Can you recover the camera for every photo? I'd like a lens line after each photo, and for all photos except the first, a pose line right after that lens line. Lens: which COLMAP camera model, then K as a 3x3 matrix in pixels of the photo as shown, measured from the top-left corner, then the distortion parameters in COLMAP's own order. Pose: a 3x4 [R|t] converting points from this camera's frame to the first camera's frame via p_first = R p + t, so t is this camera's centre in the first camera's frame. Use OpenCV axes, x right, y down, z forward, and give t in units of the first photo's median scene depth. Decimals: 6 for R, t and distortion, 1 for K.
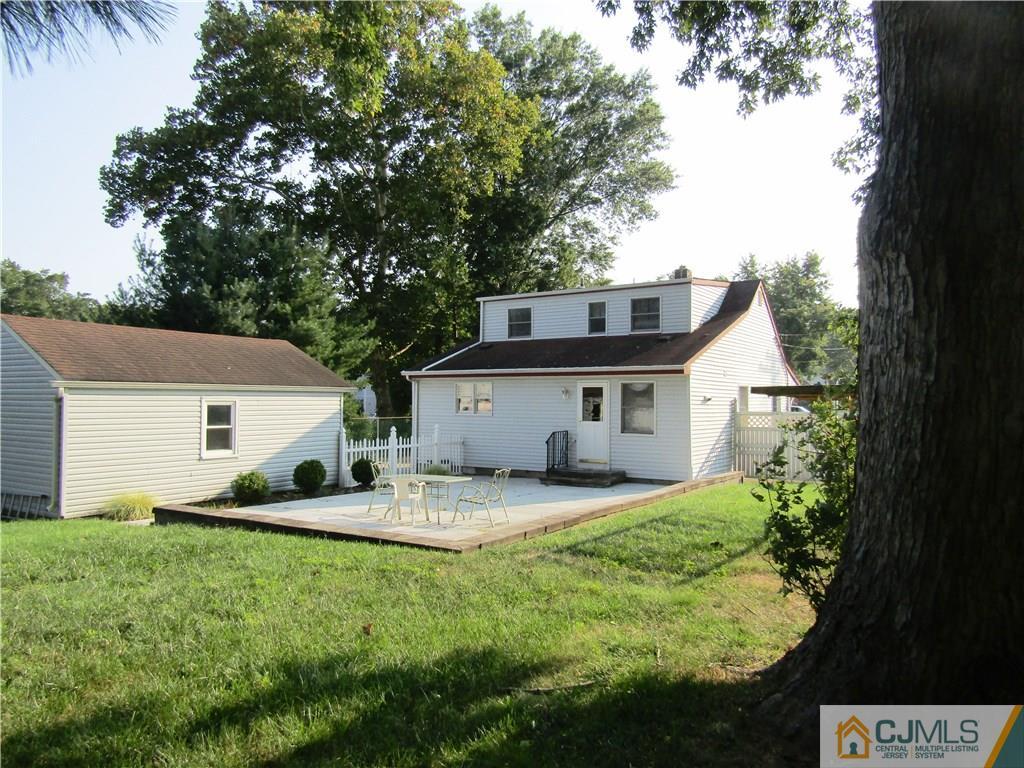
lens RADIAL K [[733.4, 0, 511.1], [0, 733.4, 384.9], [0, 0, 1]] dist [-0.006256, 0.007049]
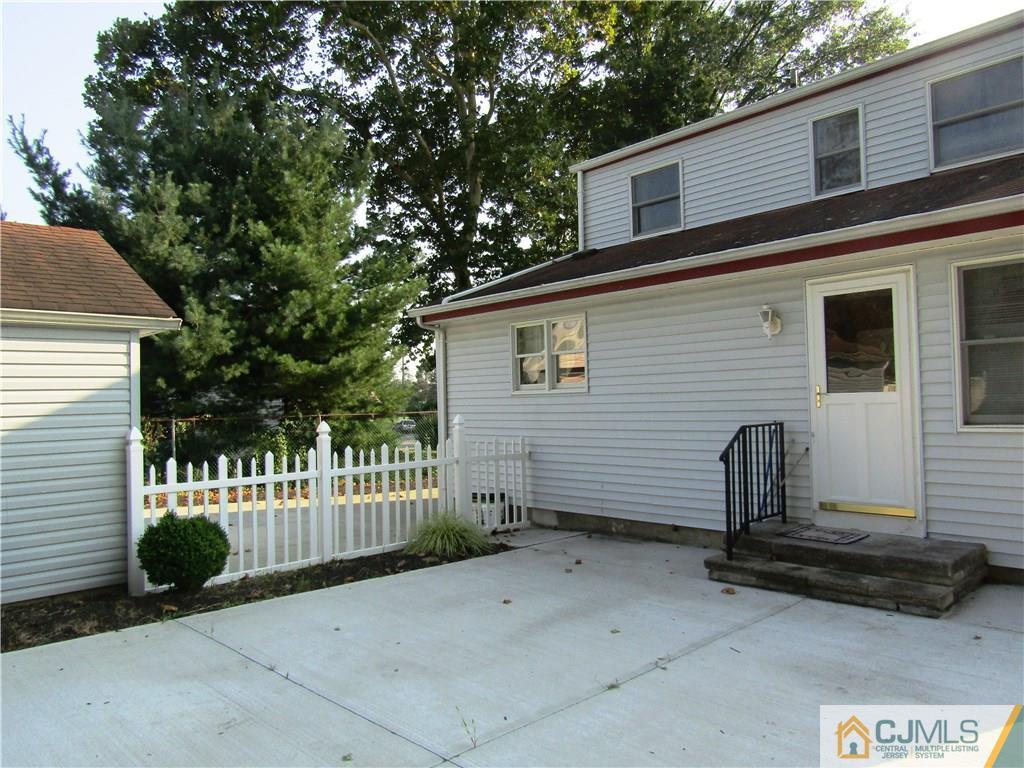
lens RADIAL K [[733.4, 0, 537.0], [0, 733.4, 382.4], [0, 0, 1]] dist [-0.006256, 0.007049]
pose [[0.980085, -0.035424, -0.195392, 0.030249], [0.034995, 0.999372, -0.005649, 0.040856], [0.195470, -0.001301, 0.980709, 0.622893]]
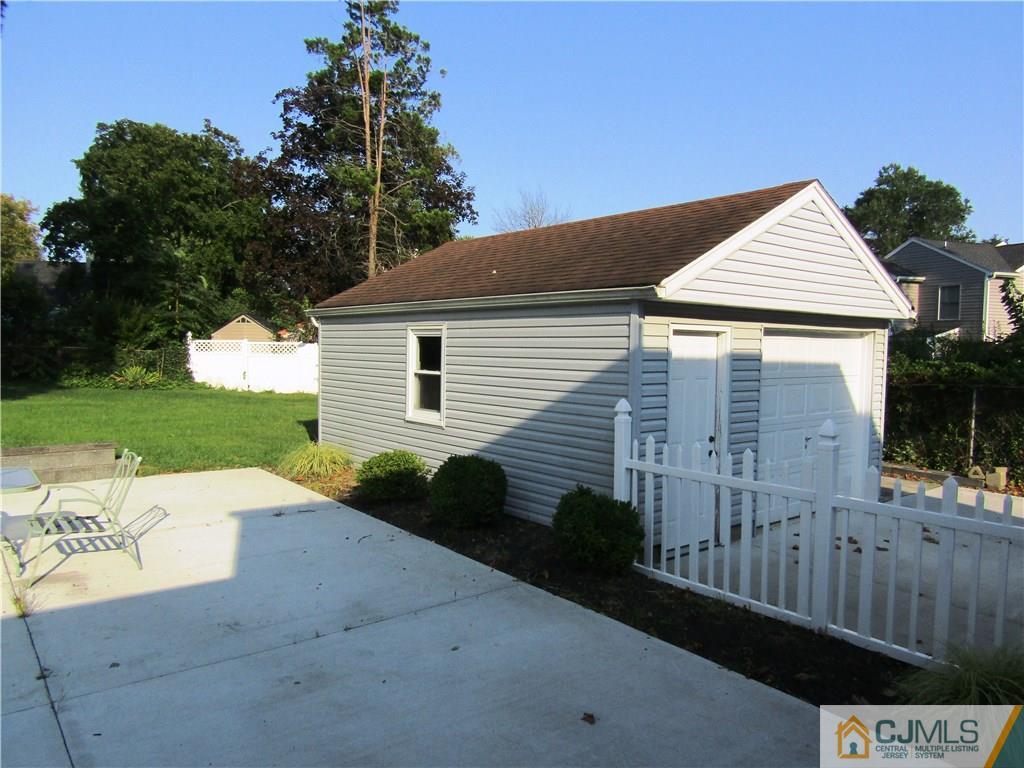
lens RADIAL K [[733.4, 0, 508.5], [0, 733.4, 385.2], [0, 0, 1]] dist [-0.006256, 0.007049]
pose [[-0.318845, 0.033197, -0.947225, 0.117748], [-0.001391, 0.999369, 0.035493, 0.034836], [0.947806, 0.012634, -0.318598, 0.970341]]
